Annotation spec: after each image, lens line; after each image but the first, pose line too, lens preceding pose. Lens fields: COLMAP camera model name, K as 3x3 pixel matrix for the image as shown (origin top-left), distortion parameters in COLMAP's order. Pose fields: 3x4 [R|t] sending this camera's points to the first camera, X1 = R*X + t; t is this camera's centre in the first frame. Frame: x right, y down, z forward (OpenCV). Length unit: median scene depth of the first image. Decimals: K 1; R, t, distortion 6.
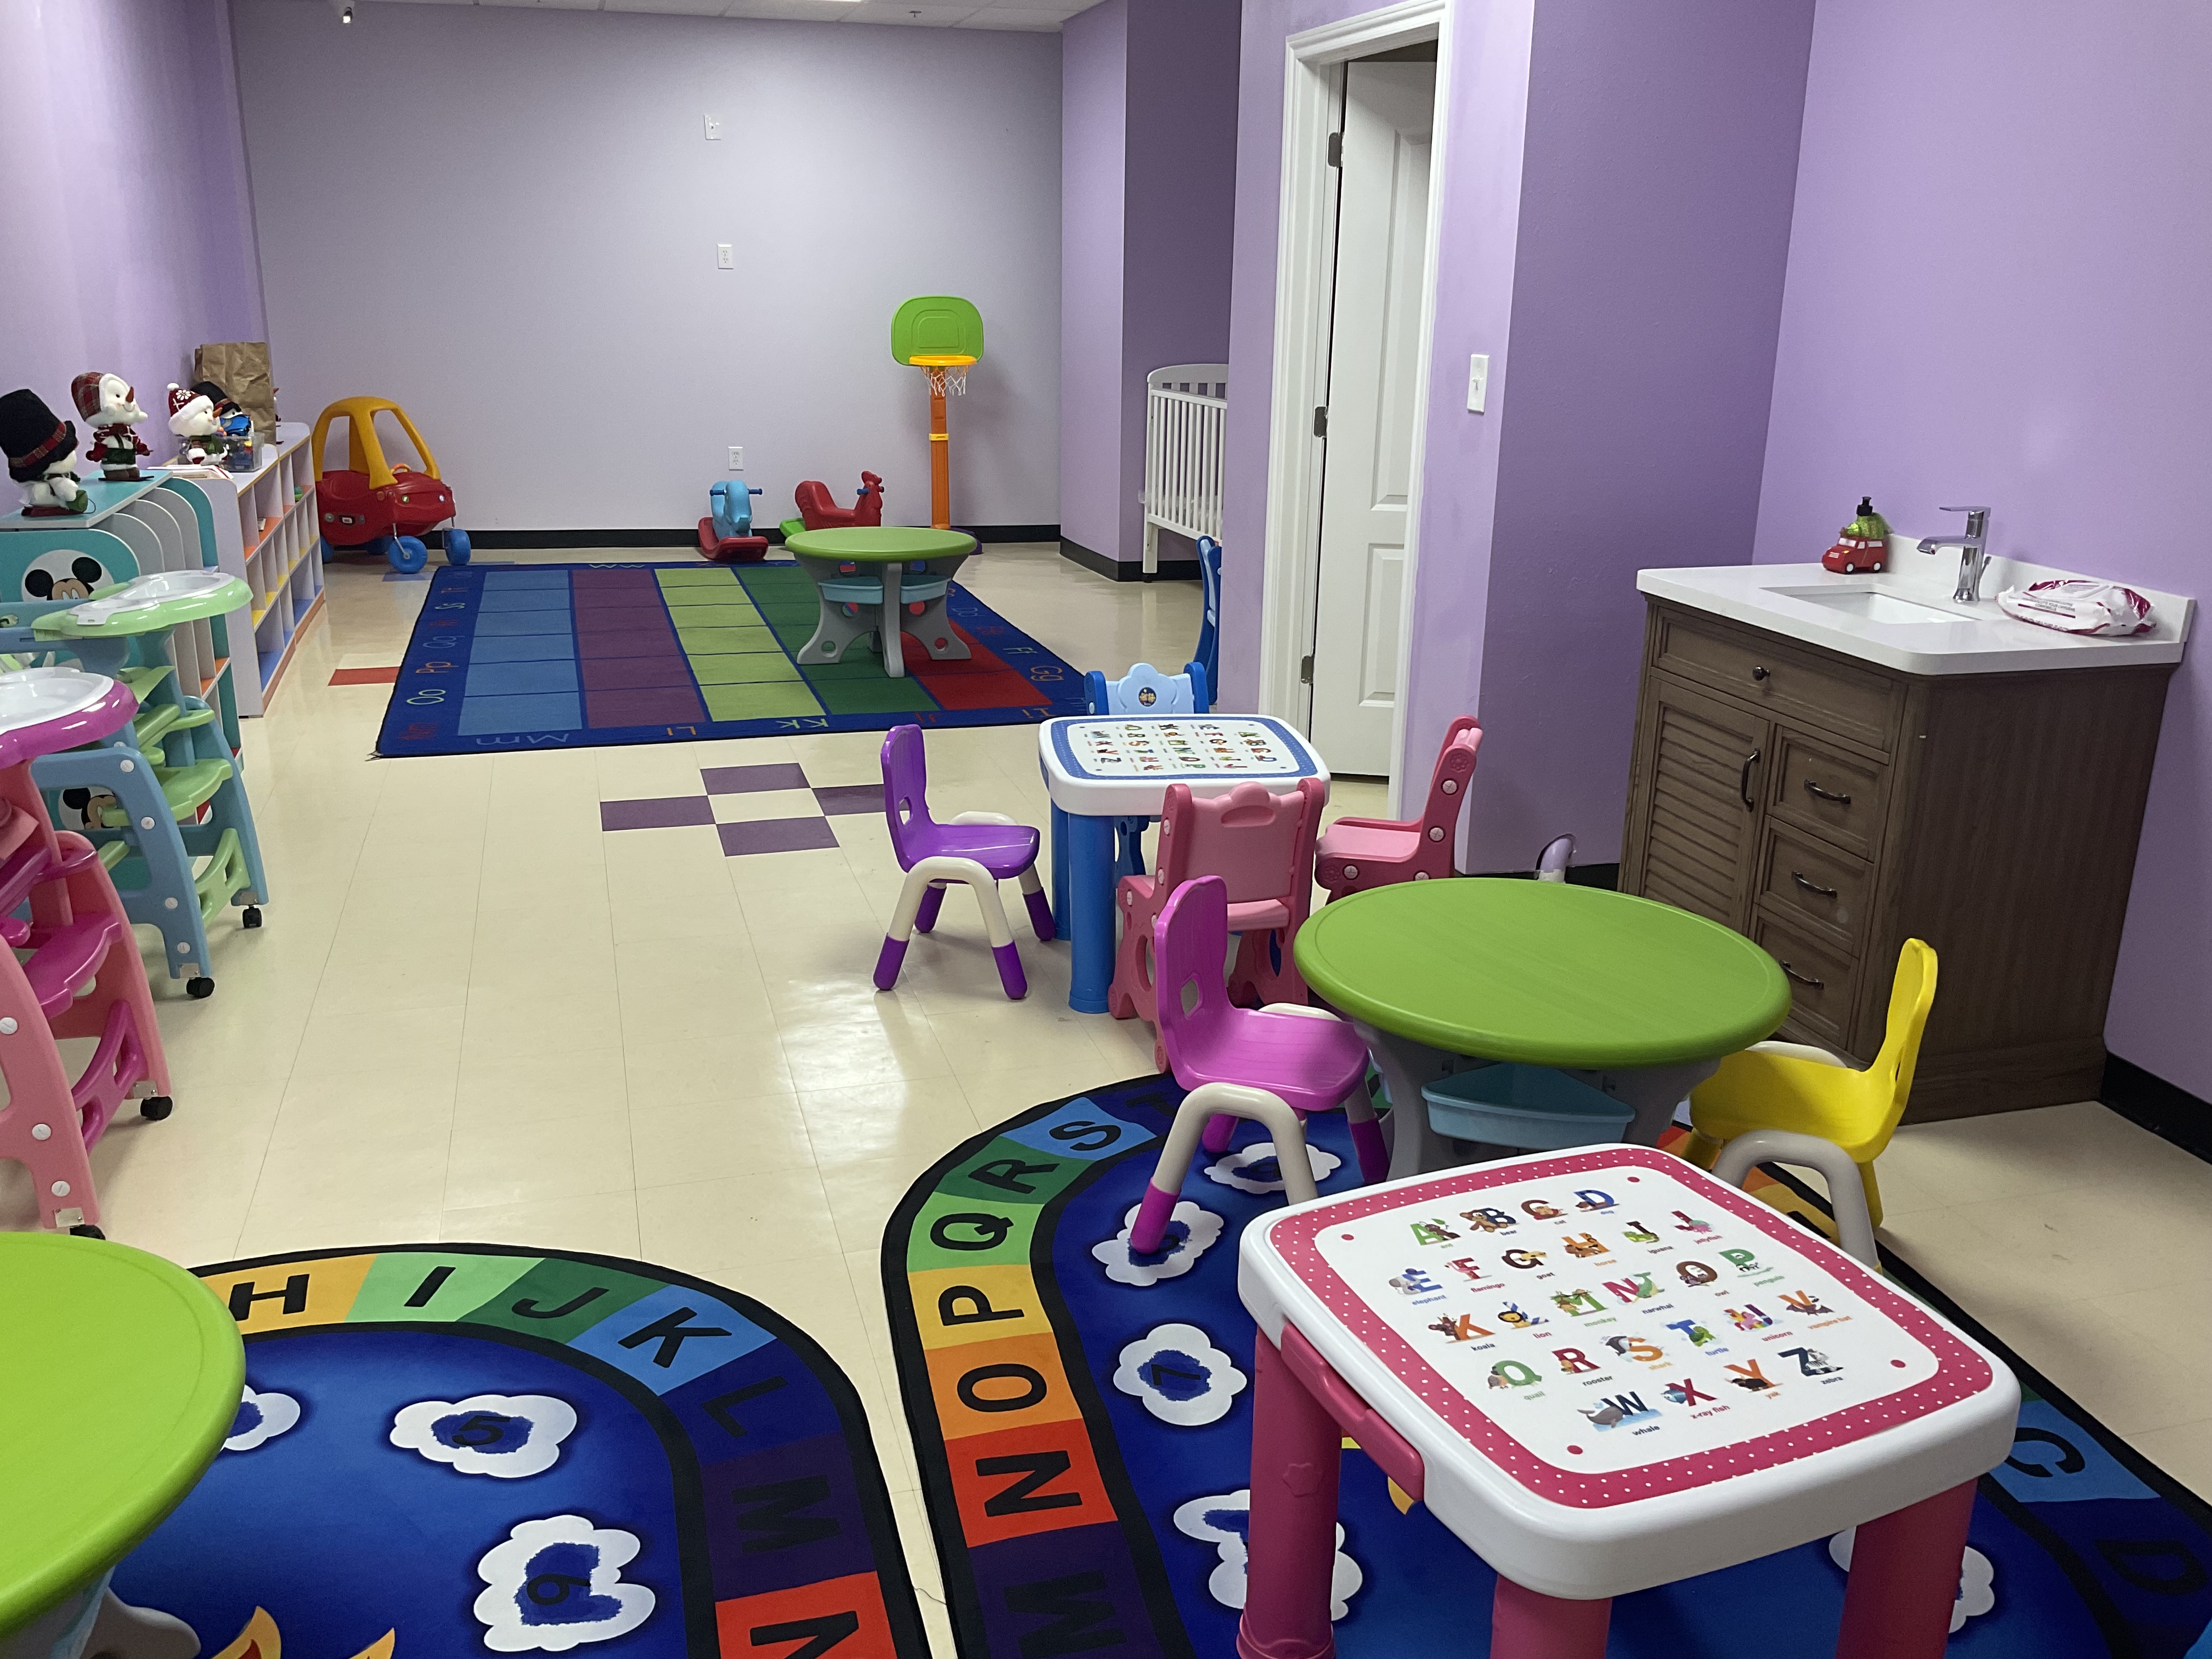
lens RADIAL K [[1847.9, 0, 1112.1], [0, 1847.9, 826.1], [0, 0, 1]] dist [0.036386, -0.066443]
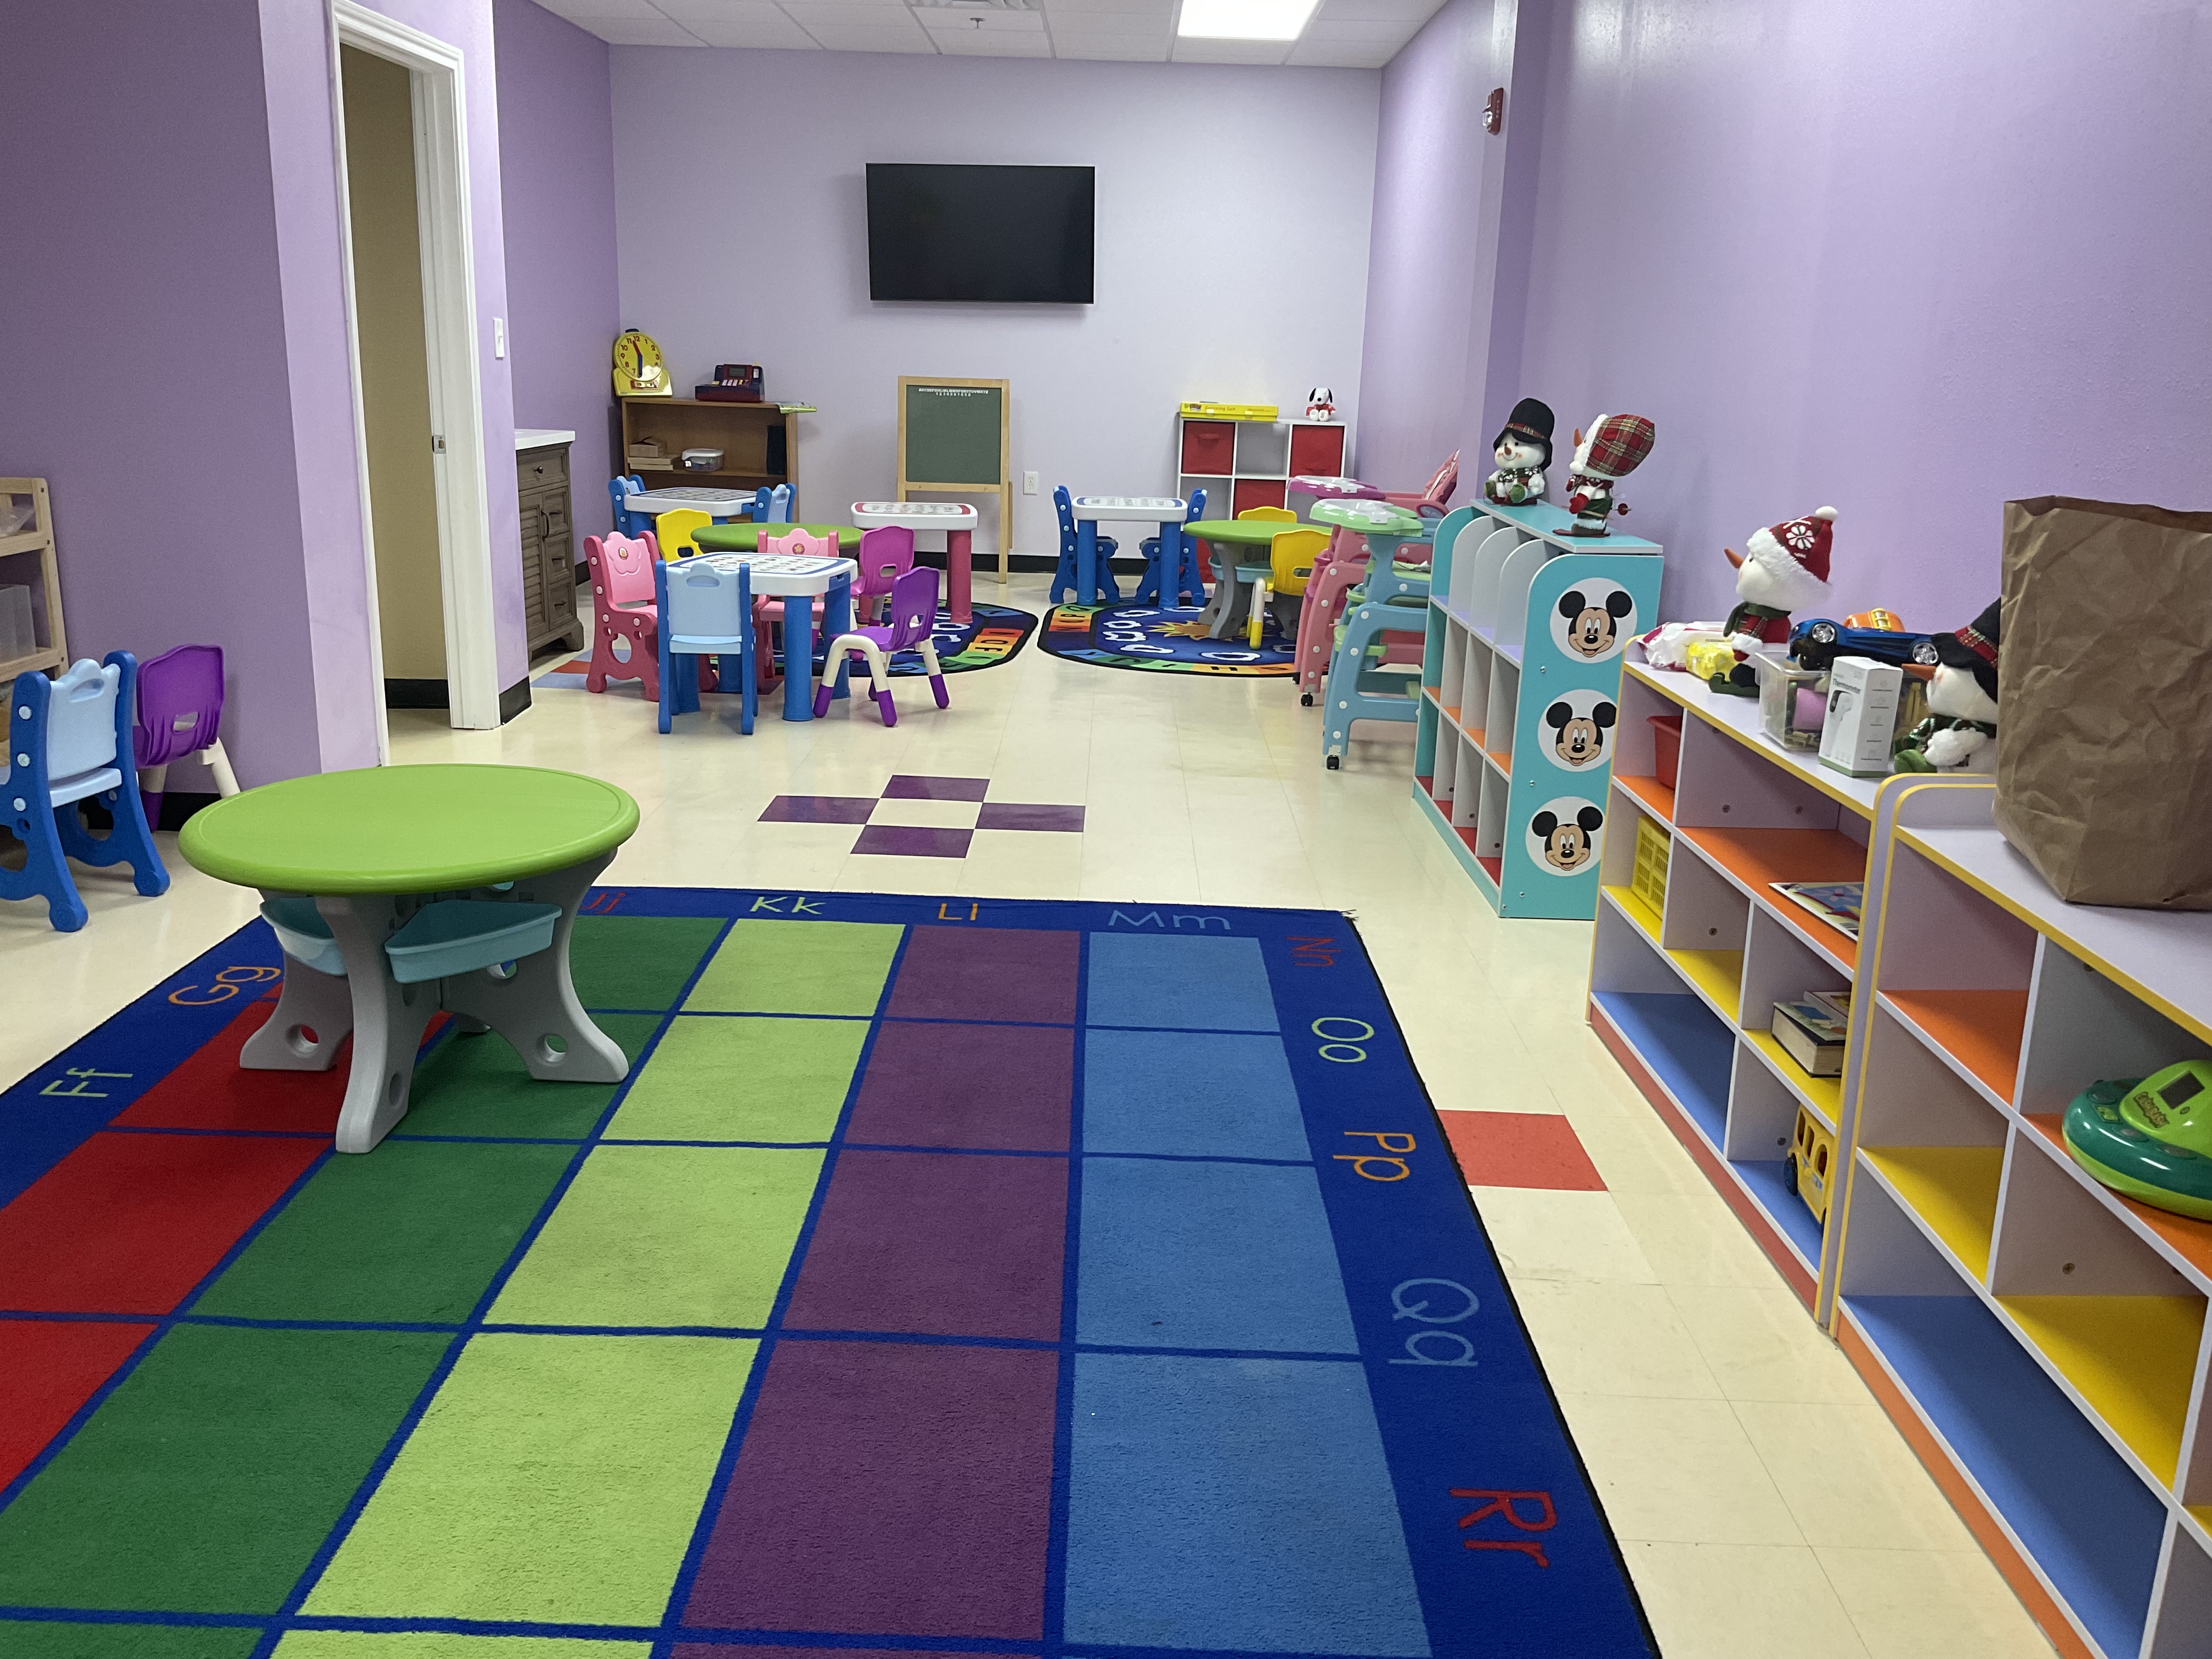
lens RADIAL K [[1847.9, 0, 1105.4], [0, 1847.9, 831.0], [0, 0, 1]] dist [0.036386, -0.066443]
pose [[-0.956280, -0.121329, 0.266096, -0.511958], [0.035193, 0.855527, 0.516561, -0.480780], [-0.290327, 0.503341, -0.813854, 1.675953]]
